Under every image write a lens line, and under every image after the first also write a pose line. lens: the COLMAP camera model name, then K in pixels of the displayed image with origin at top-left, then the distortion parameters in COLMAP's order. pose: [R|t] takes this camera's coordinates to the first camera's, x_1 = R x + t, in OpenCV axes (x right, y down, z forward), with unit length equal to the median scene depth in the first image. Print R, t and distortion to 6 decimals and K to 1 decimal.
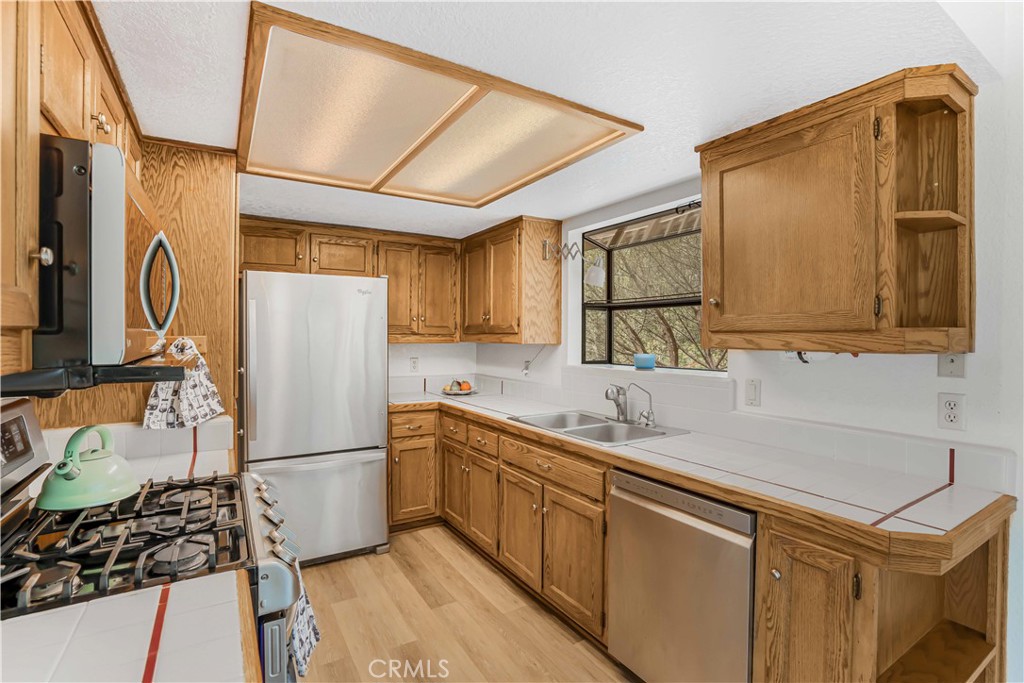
lens RADIAL K [[467.5, 0, 503.2], [0, 467.5, 336.8], [0, 0, 1]] dist [-0.006593, 0.002928]
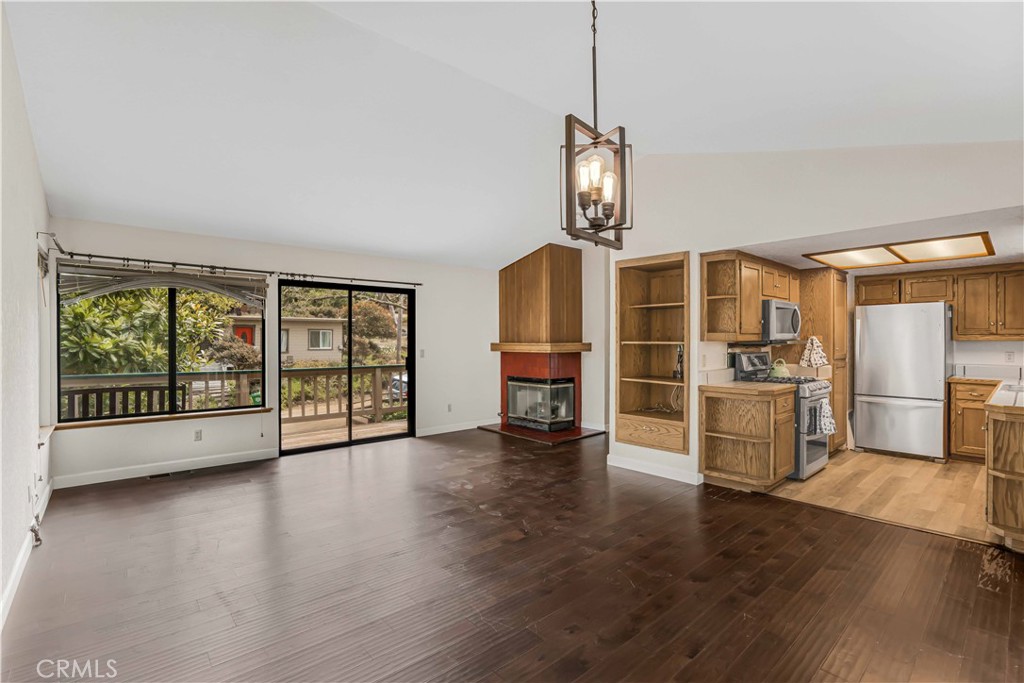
lens RADIAL K [[467.5, 0, 503.2], [0, 467.5, 341.5], [0, 0, 1]] dist [-0.006593, 0.002928]
pose [[0.169047, -0.002866, -0.985604, 1.078109], [-0.002902, 0.999990, -0.003406, 0.028746], [0.985604, 0.003436, 0.169037, -0.811587]]
